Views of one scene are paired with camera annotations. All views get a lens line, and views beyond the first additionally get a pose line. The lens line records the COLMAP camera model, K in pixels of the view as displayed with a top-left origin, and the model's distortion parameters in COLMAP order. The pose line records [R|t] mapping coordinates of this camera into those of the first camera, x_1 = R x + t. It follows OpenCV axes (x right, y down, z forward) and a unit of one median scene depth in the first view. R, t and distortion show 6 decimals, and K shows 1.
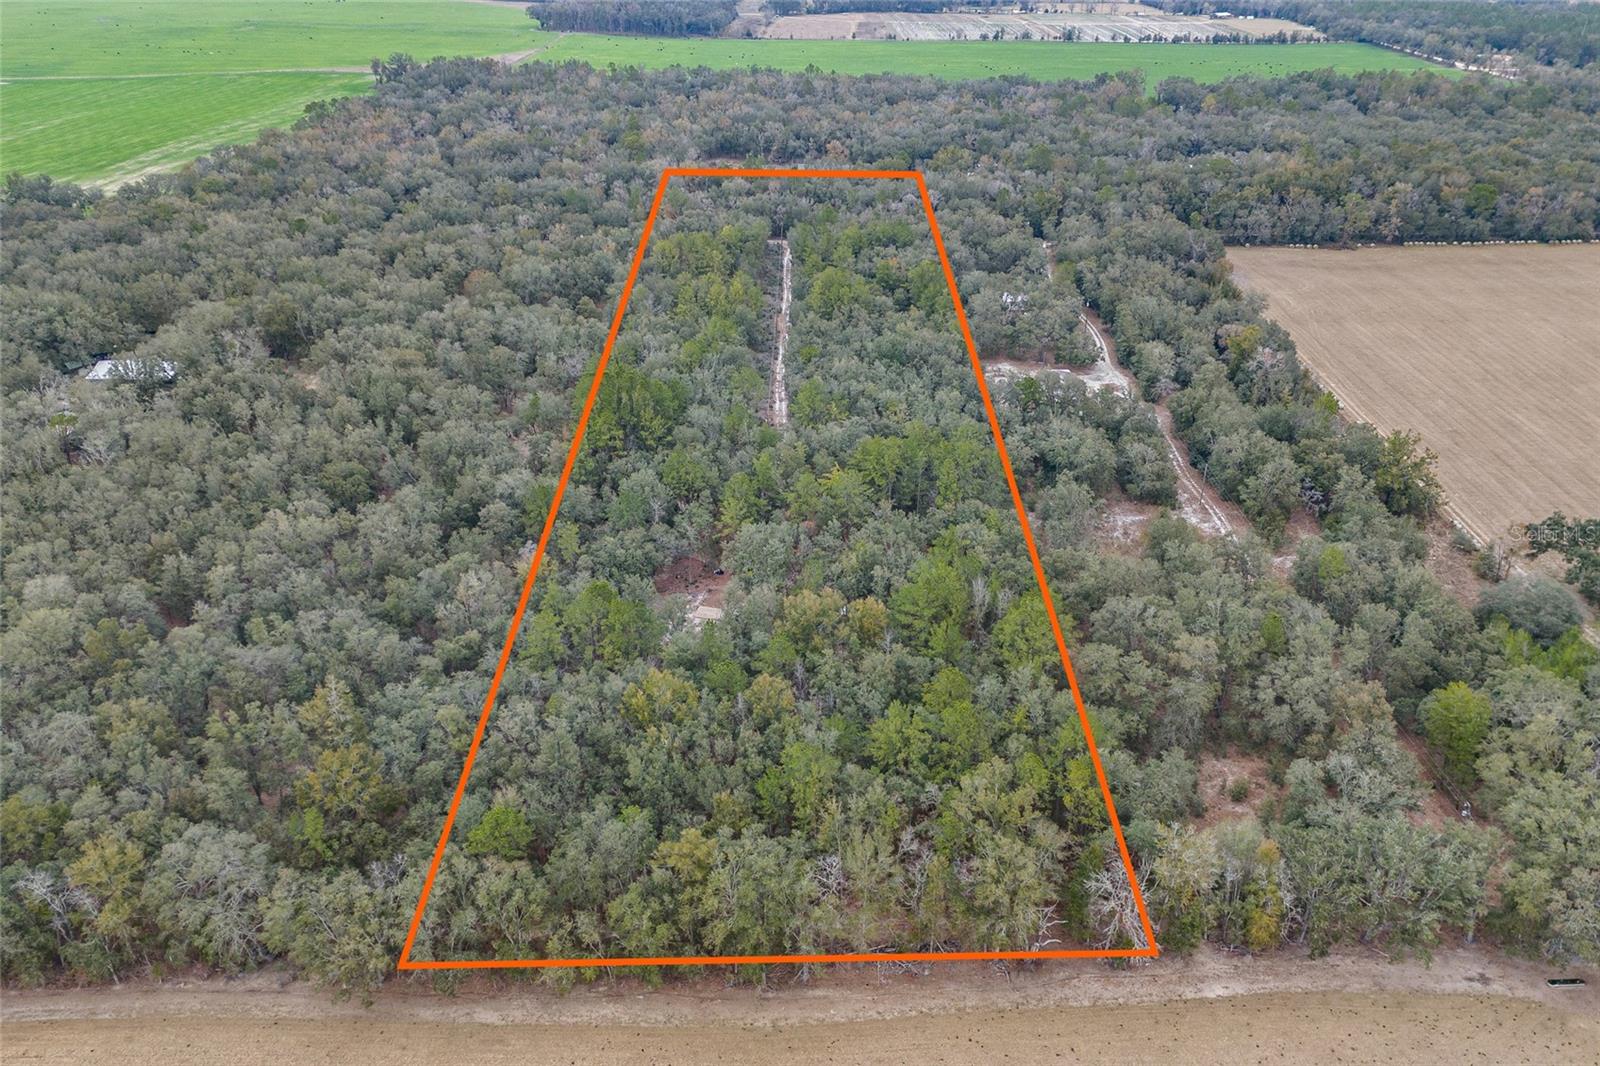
lens RADIAL K [[1354.7, 0, 801.7], [0, 1354.7, 572.2], [0, 0, 1]] dist [0.074376, -0.076121]
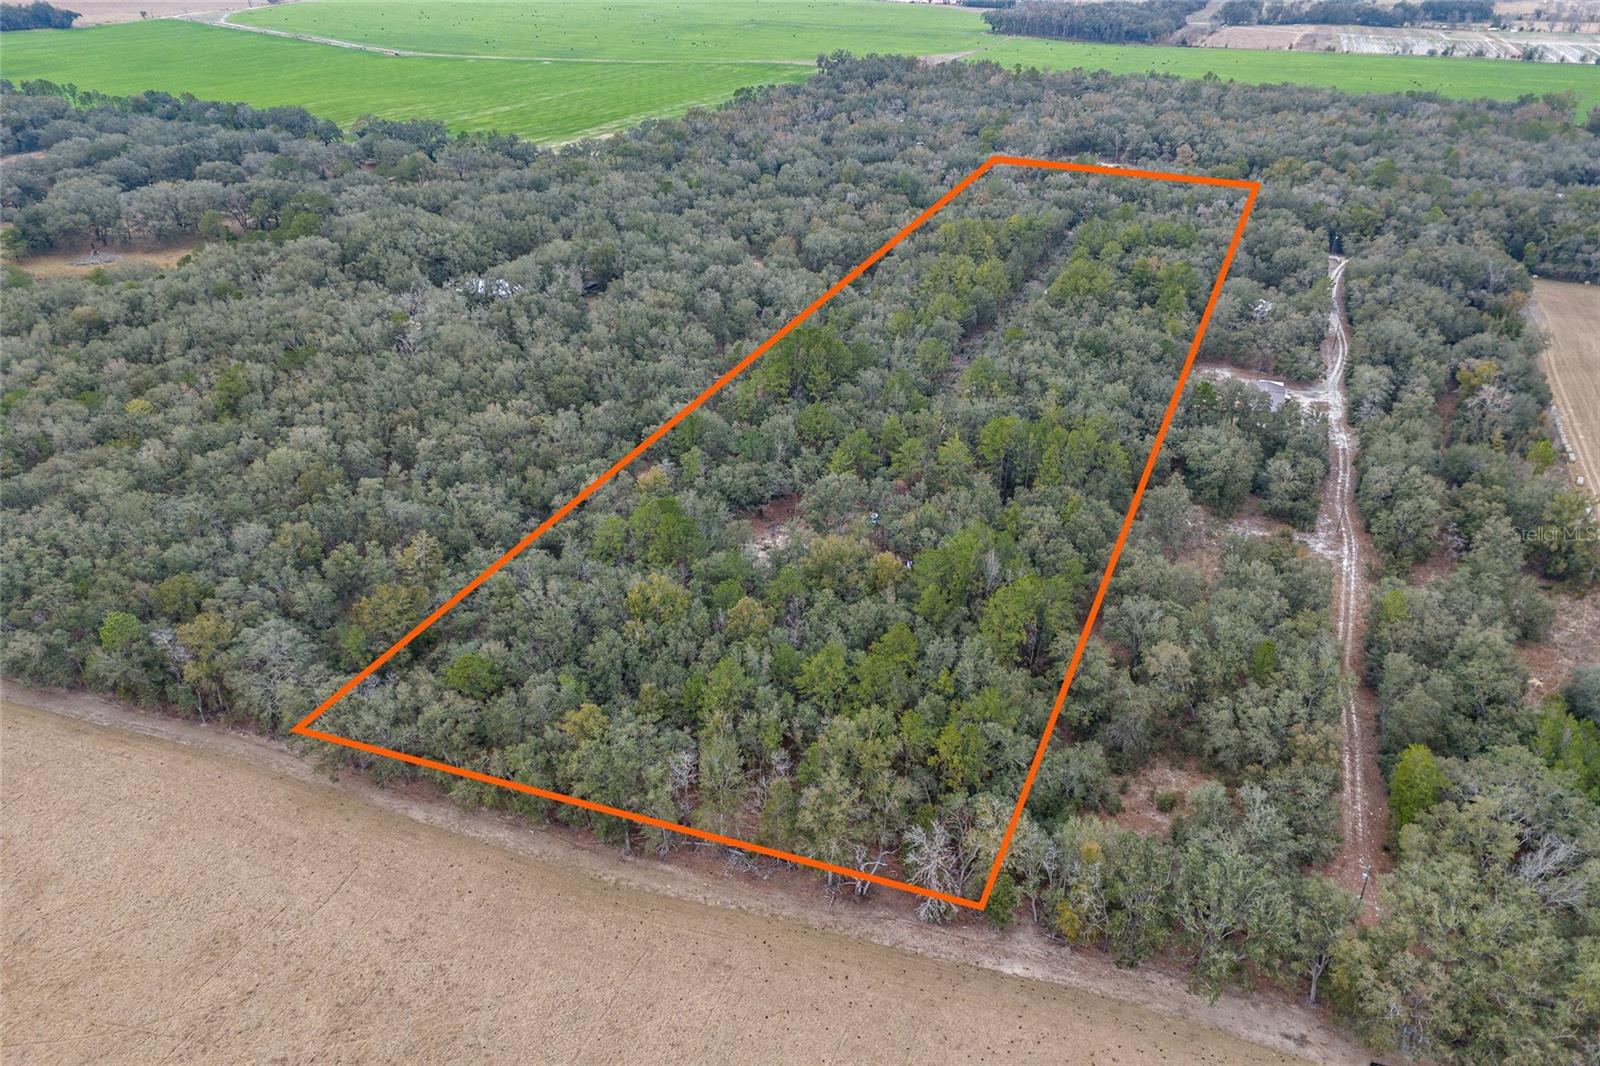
lens RADIAL K [[1216.9, 0, 779.7], [0, 1216.9, 532.8], [0, 0, 1]] dist [0.072617, -0.071247]
pose [[0.924491, 0.173548, -0.339409, 0.140864], [-0.170881, 0.984559, 0.037978, -0.008871], [0.340759, 0.022888, 0.939872, 0.019577]]
